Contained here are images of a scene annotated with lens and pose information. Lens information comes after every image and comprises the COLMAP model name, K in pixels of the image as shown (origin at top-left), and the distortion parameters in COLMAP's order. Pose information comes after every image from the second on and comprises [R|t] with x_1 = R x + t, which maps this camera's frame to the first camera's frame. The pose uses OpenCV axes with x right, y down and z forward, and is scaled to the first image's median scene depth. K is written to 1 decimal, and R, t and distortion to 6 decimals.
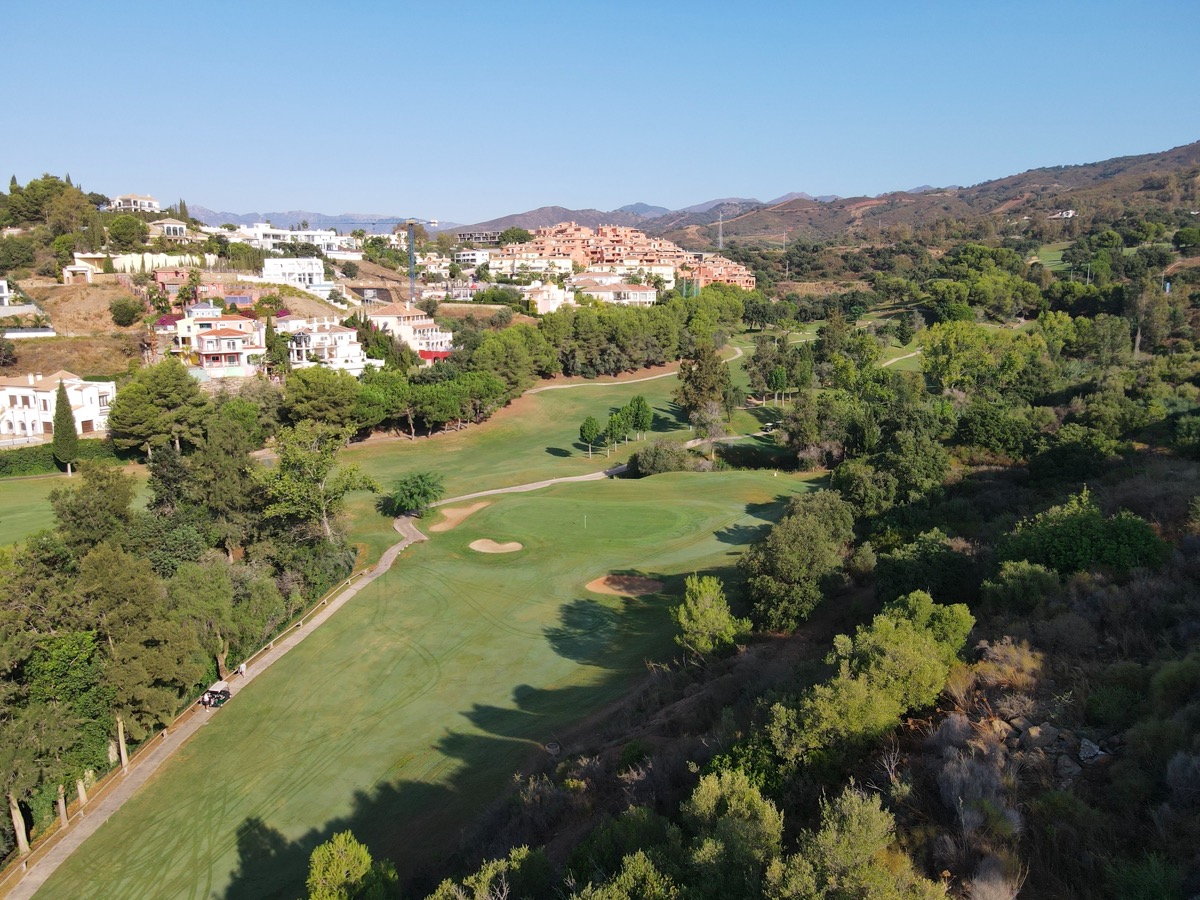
lens RADIAL K [[884.0, 0, 590.8], [0, 884.0, 445.7], [0, 0, 1]] dist [-0.004128, 0.017751]
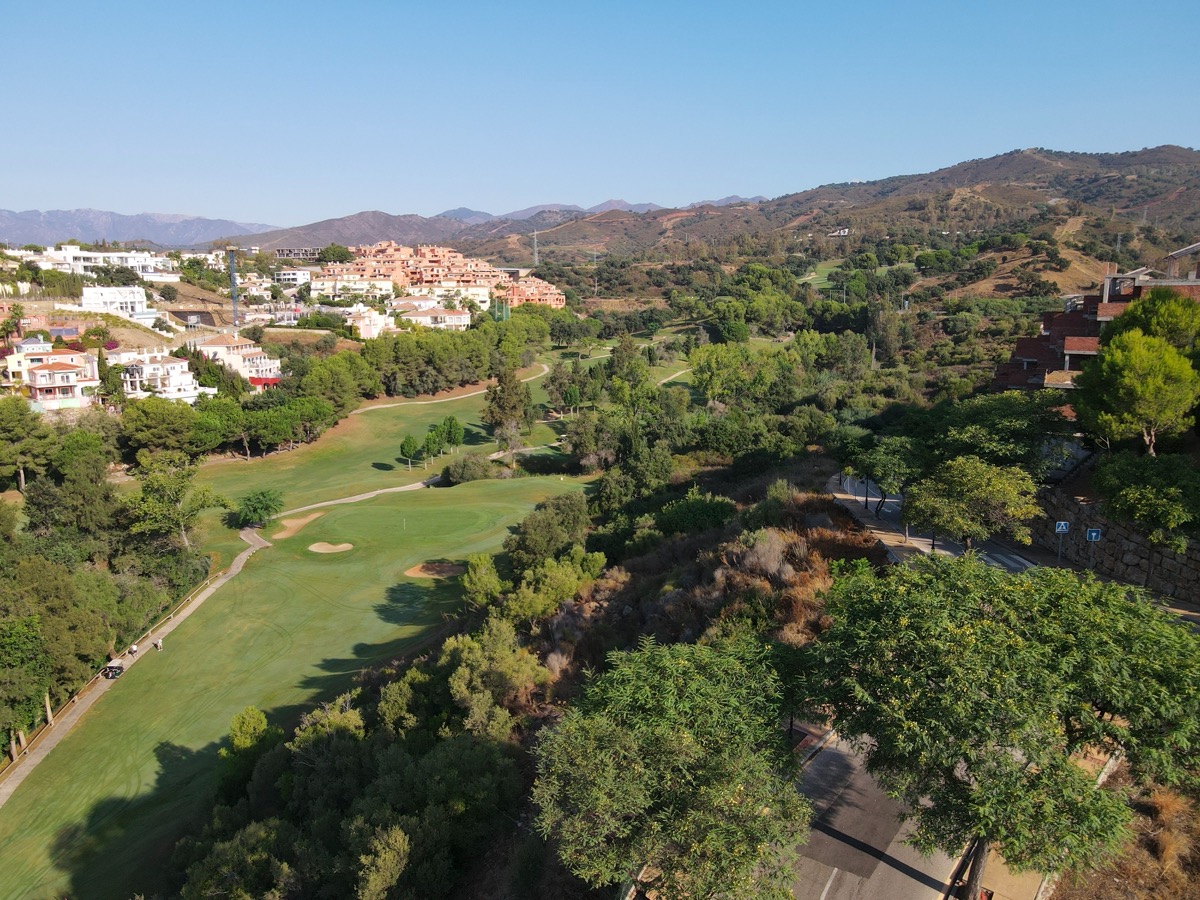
lens RADIAL K [[884.0, 0, 591.3], [0, 884.0, 443.2], [0, 0, 1]] dist [-0.004128, 0.017751]
pose [[0.981432, -0.034197, 0.188737, 0.012255], [0.035468, 0.999365, -0.003360, -0.008293], [-0.188502, 0.009992, 0.982022, -0.158969]]
